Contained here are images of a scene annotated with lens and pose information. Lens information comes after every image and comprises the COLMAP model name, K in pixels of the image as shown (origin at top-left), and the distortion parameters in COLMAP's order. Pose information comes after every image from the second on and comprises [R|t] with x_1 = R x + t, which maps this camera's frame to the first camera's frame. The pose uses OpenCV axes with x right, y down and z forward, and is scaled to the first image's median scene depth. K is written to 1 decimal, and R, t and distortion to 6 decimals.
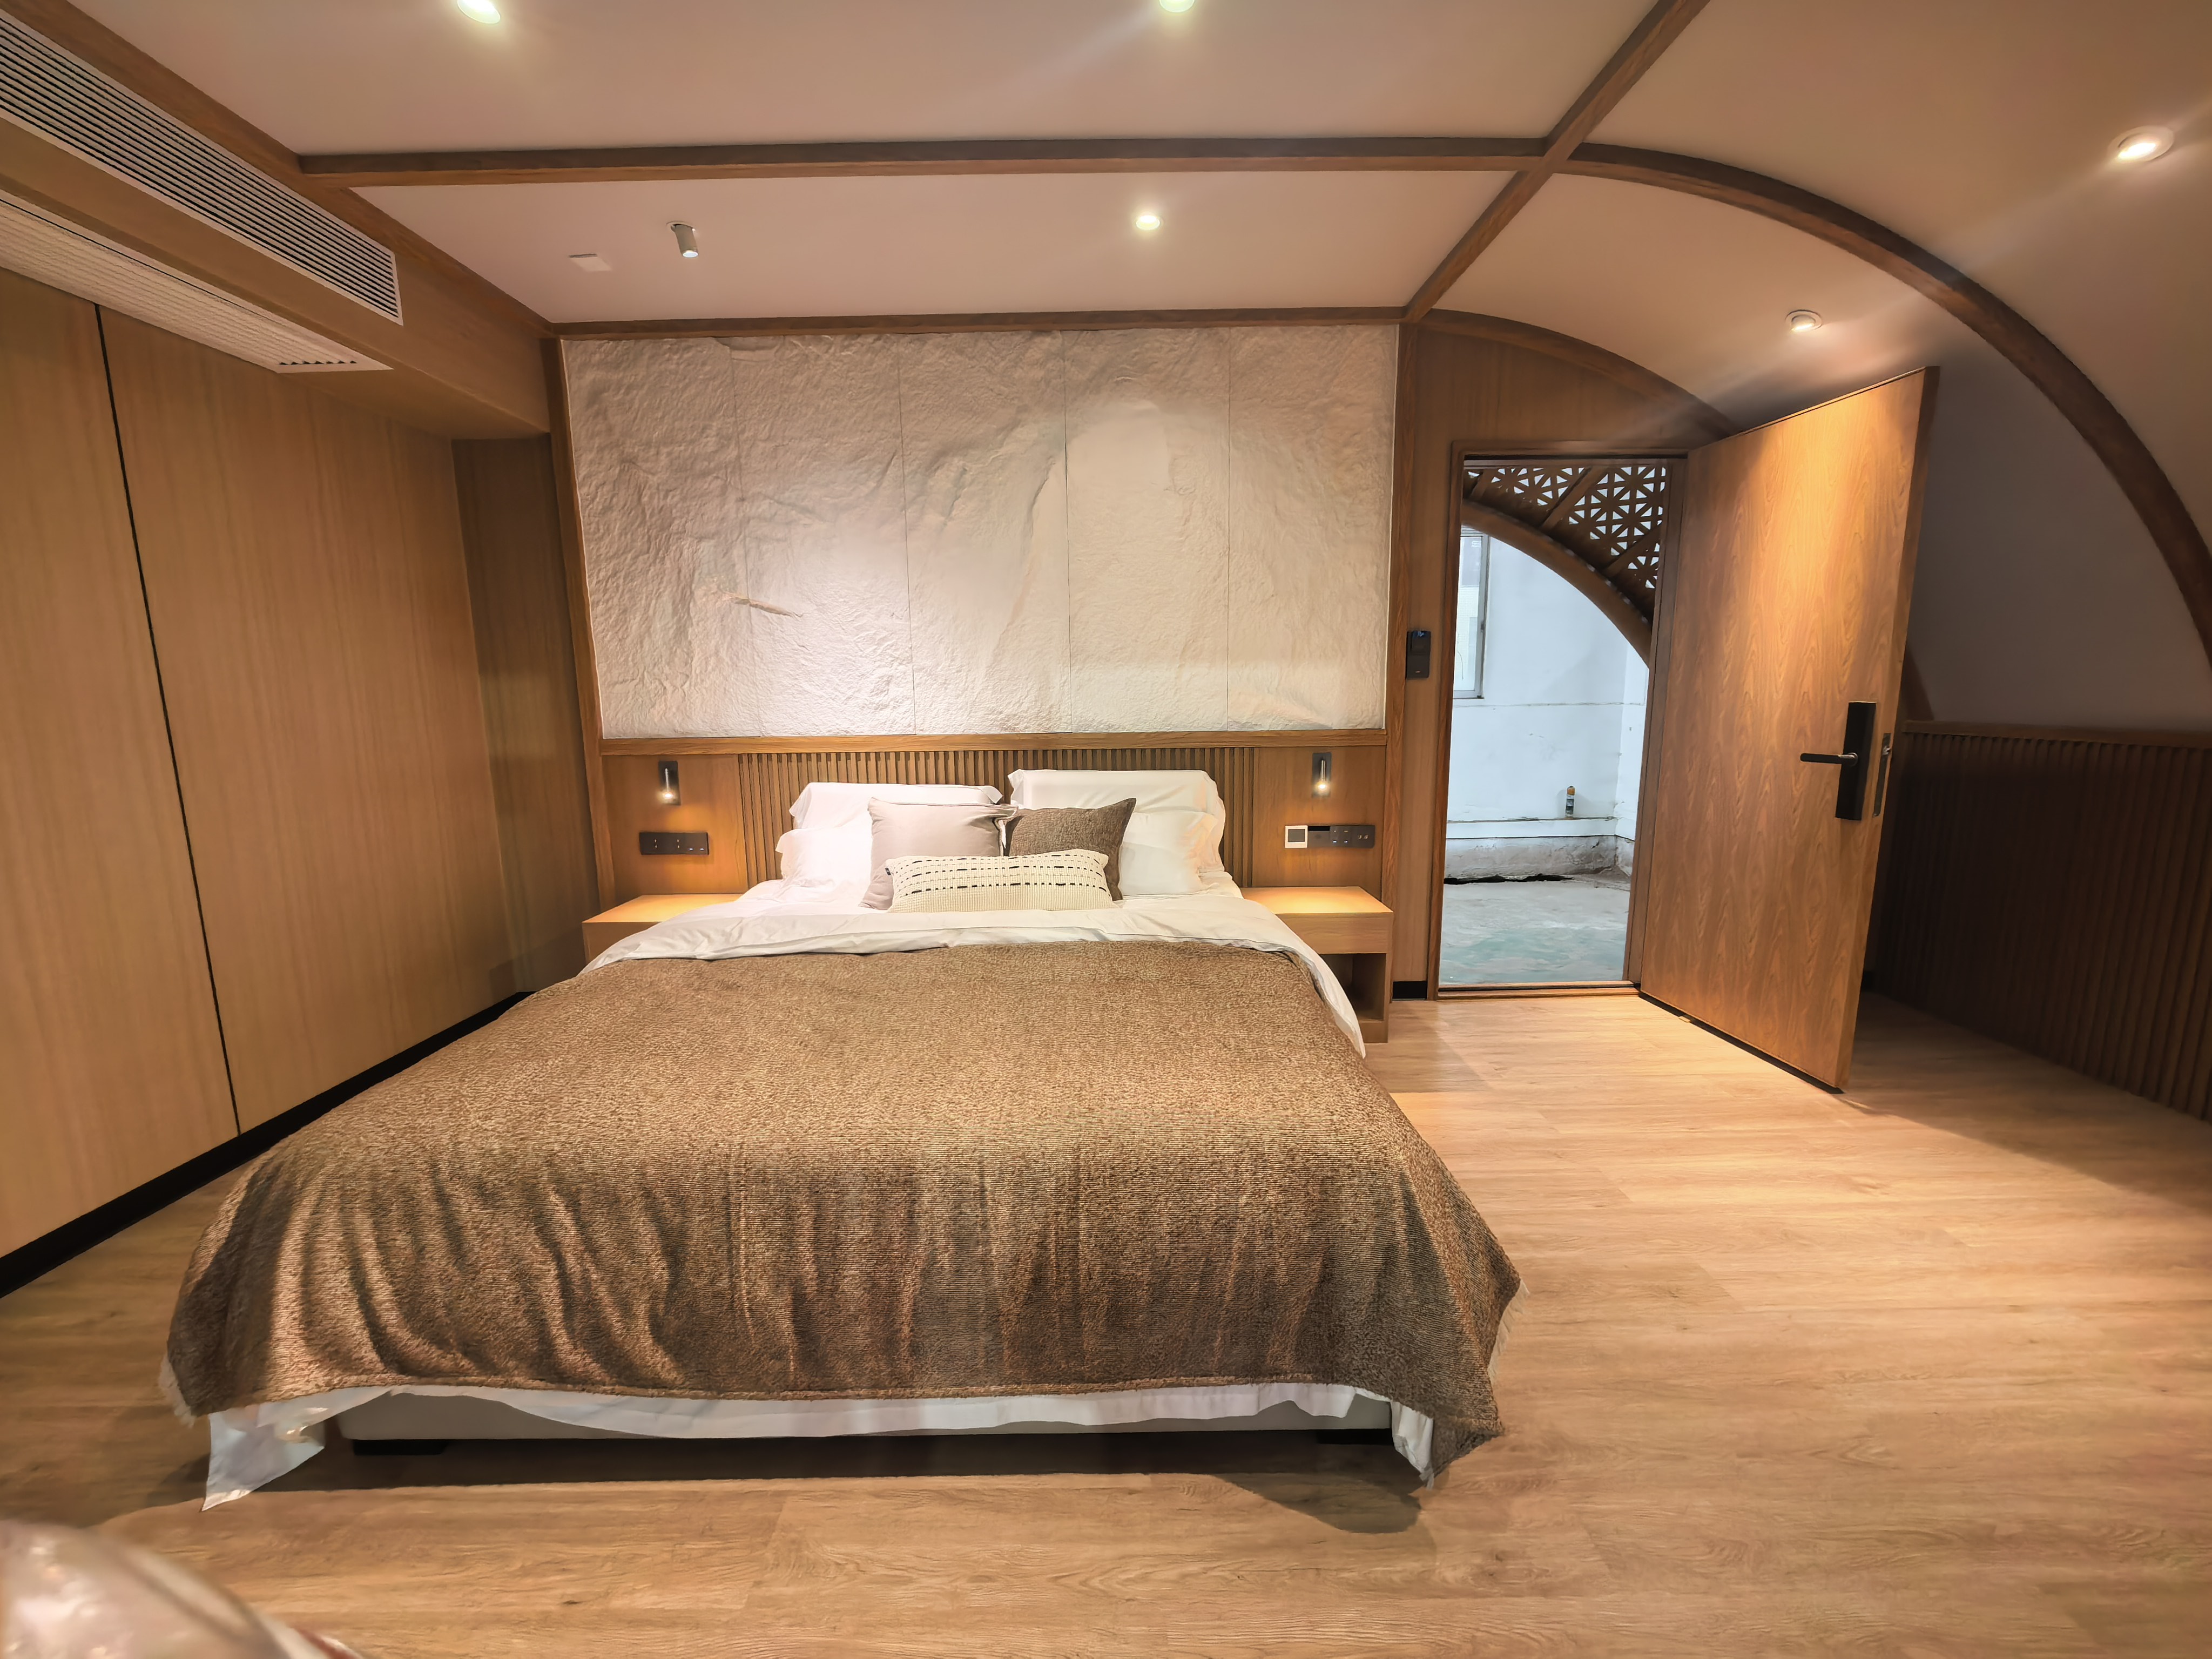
lens RADIAL K [[872.5, 0, 1095.1], [0, 872.5, 824.2], [0, 0, 1]] dist [-0.010202, 0.000503]
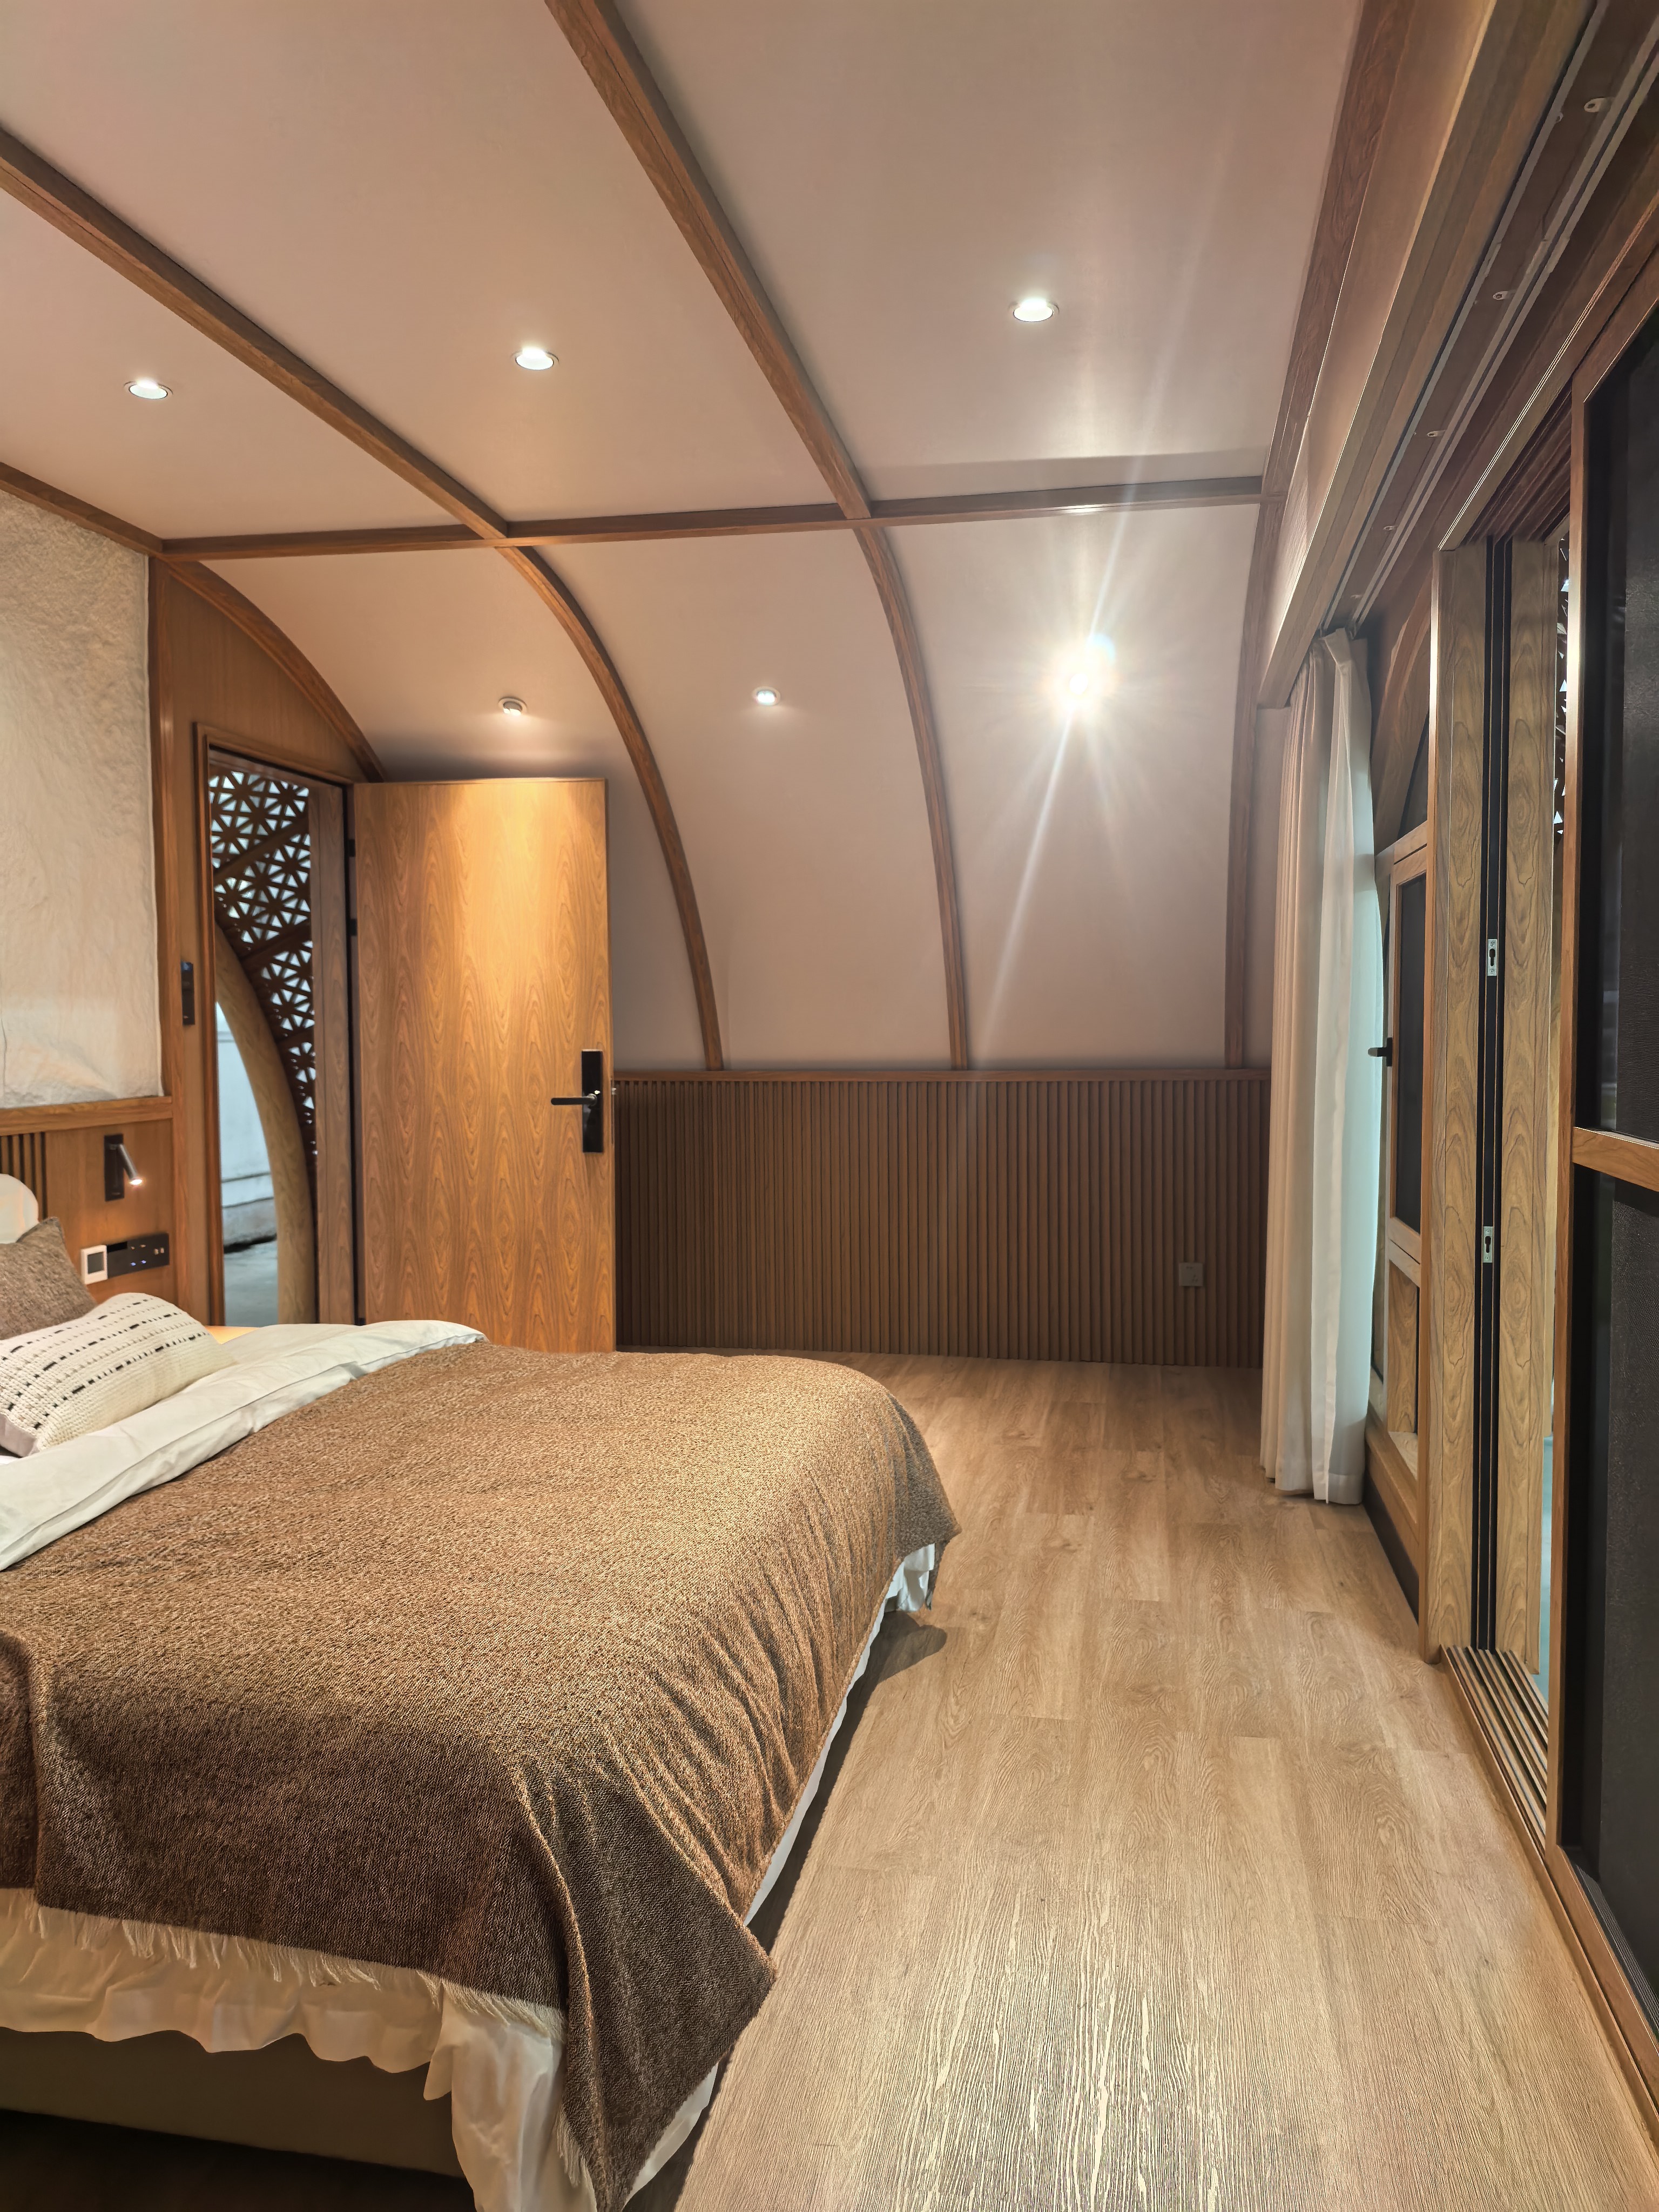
lens RADIAL K [[1613.2, 0, 836.6], [0, 1613.2, 1102.2], [0, 0, 1]] dist [0.057300, -0.090348]
pose [[0.190524, -0.038851, 0.980913, -0.903826], [0.152782, 0.988215, 0.009465, -0.033897], [-0.969721, 0.148062, 0.194215, 0.218965]]
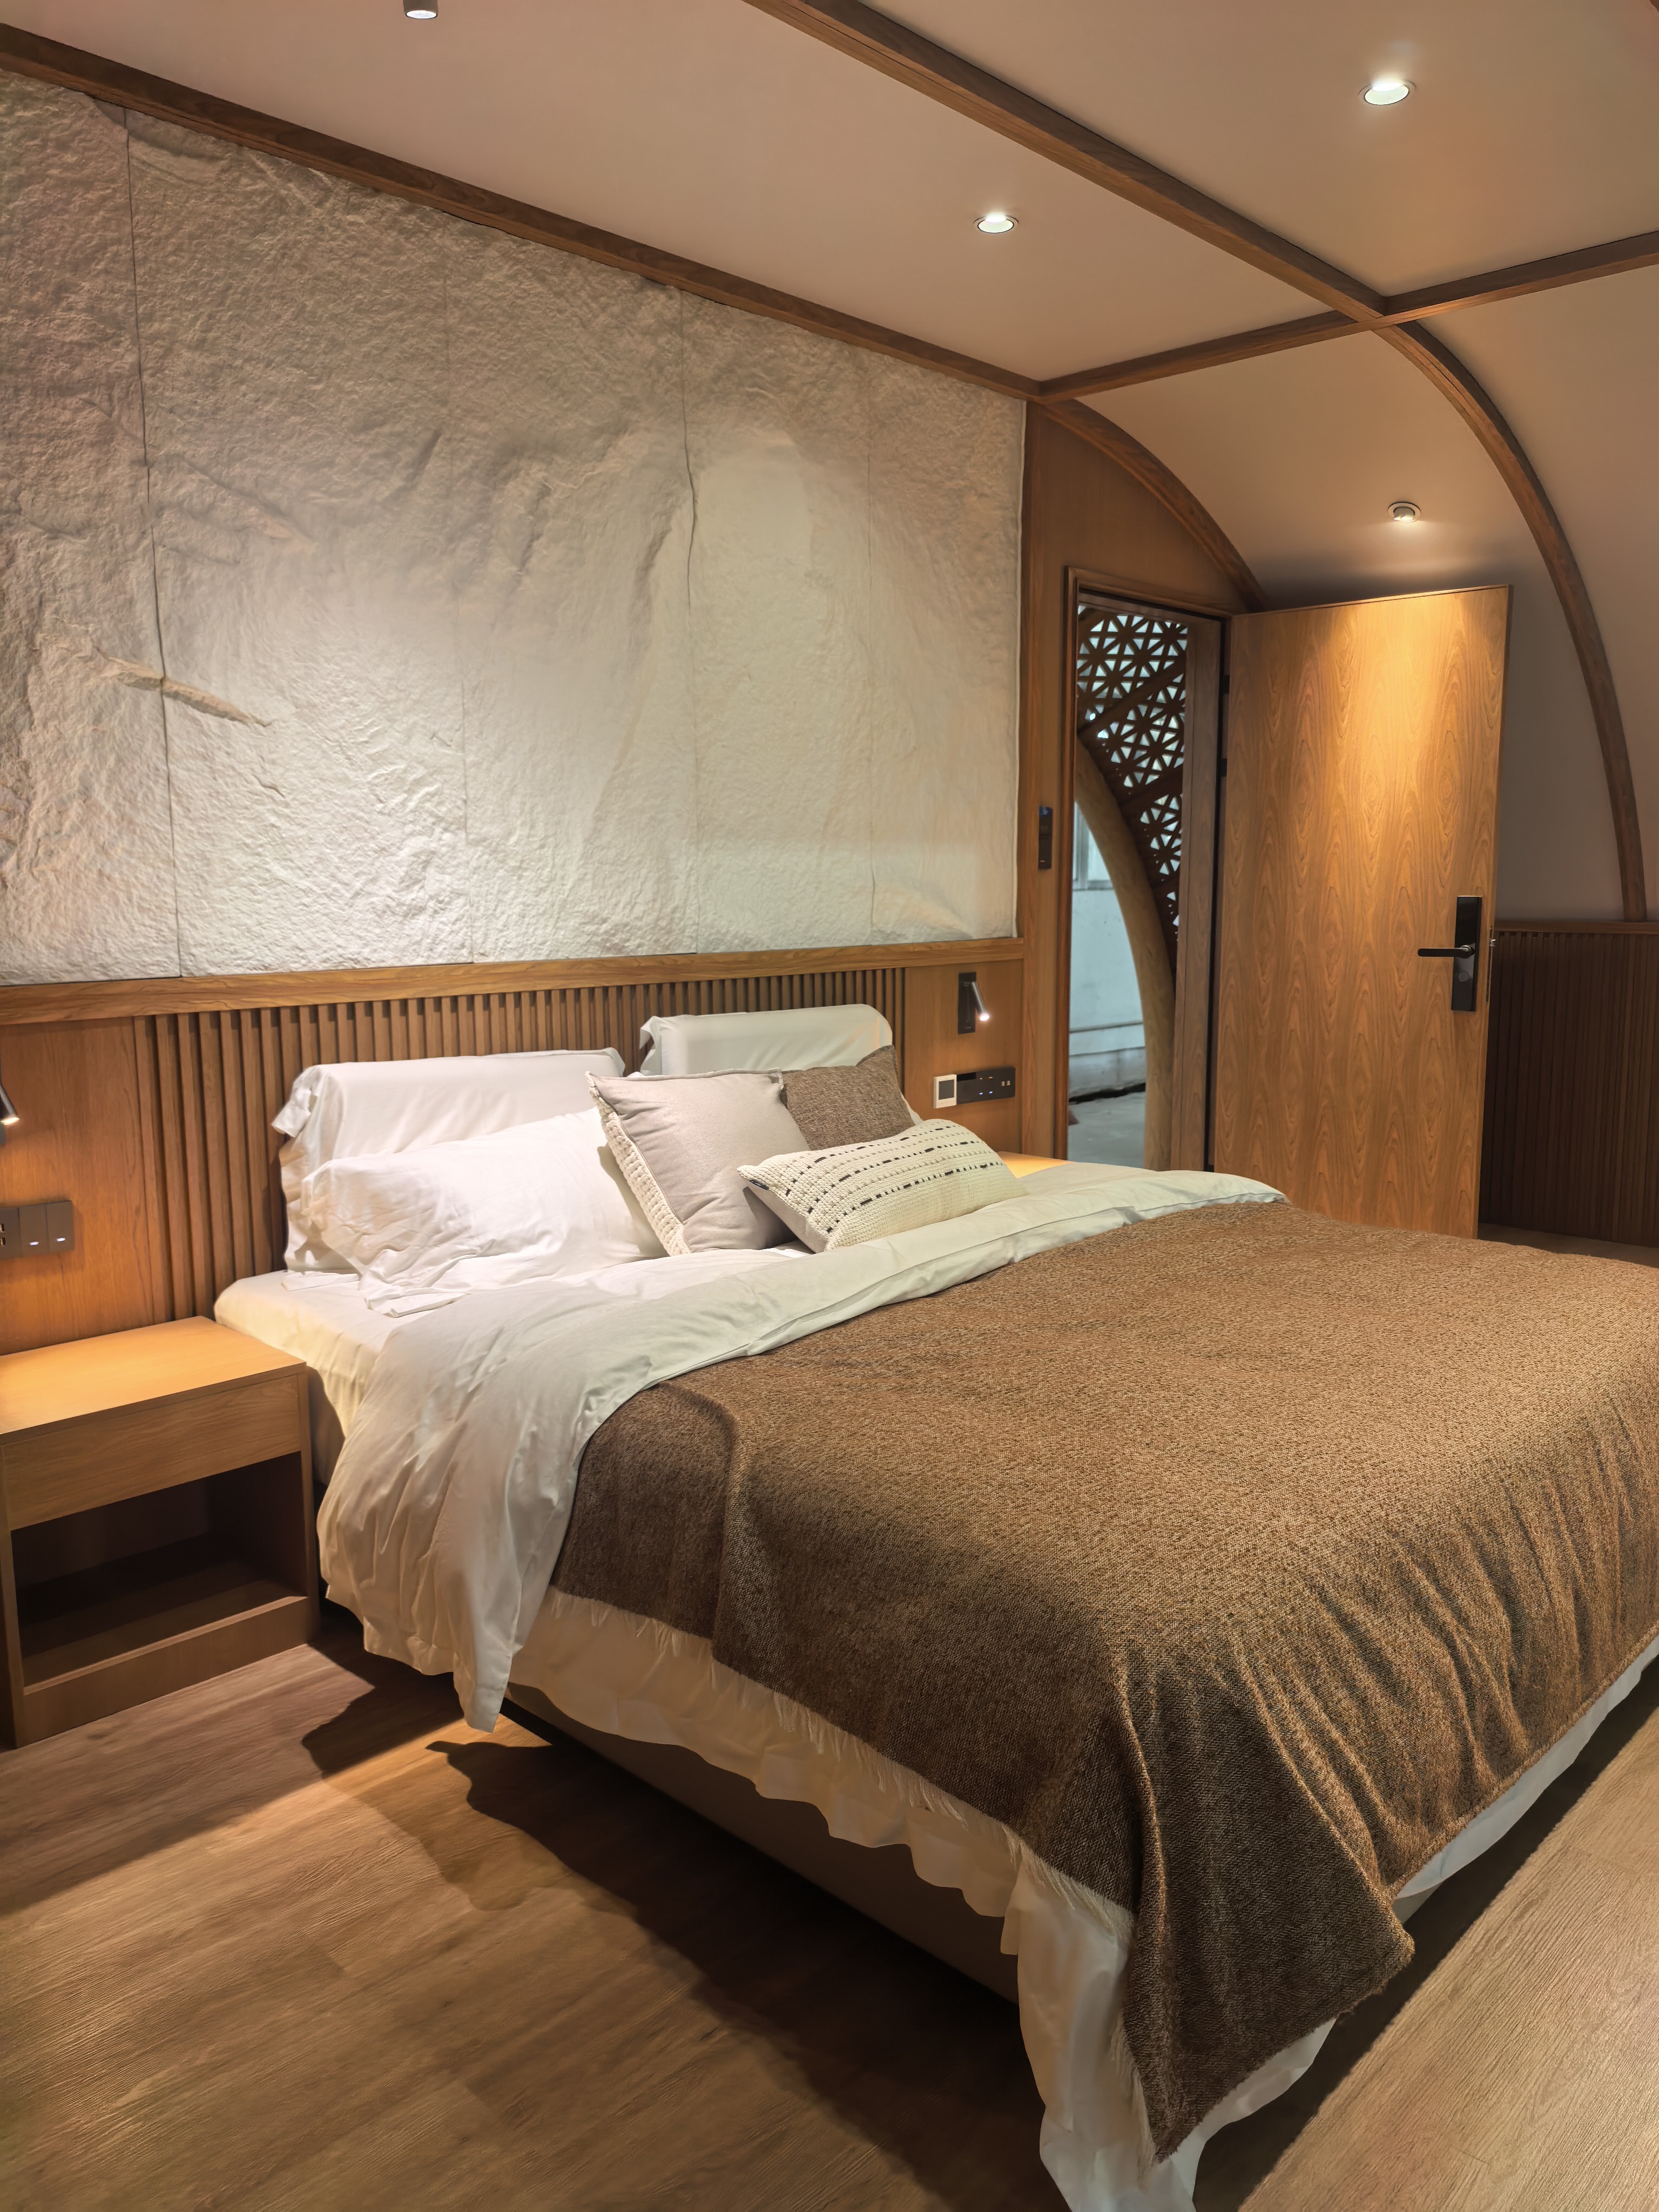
lens RADIAL K [[1613.2, 0, 836.6], [0, 1613.2, 1102.2], [0, 0, 1]] dist [0.057300, -0.090348]
pose [[0.691352, -0.091817, 0.716660, -0.816429], [0.105920, 0.994056, 0.025177, -0.020012], [-0.714712, 0.058502, 0.696968, 0.161018]]
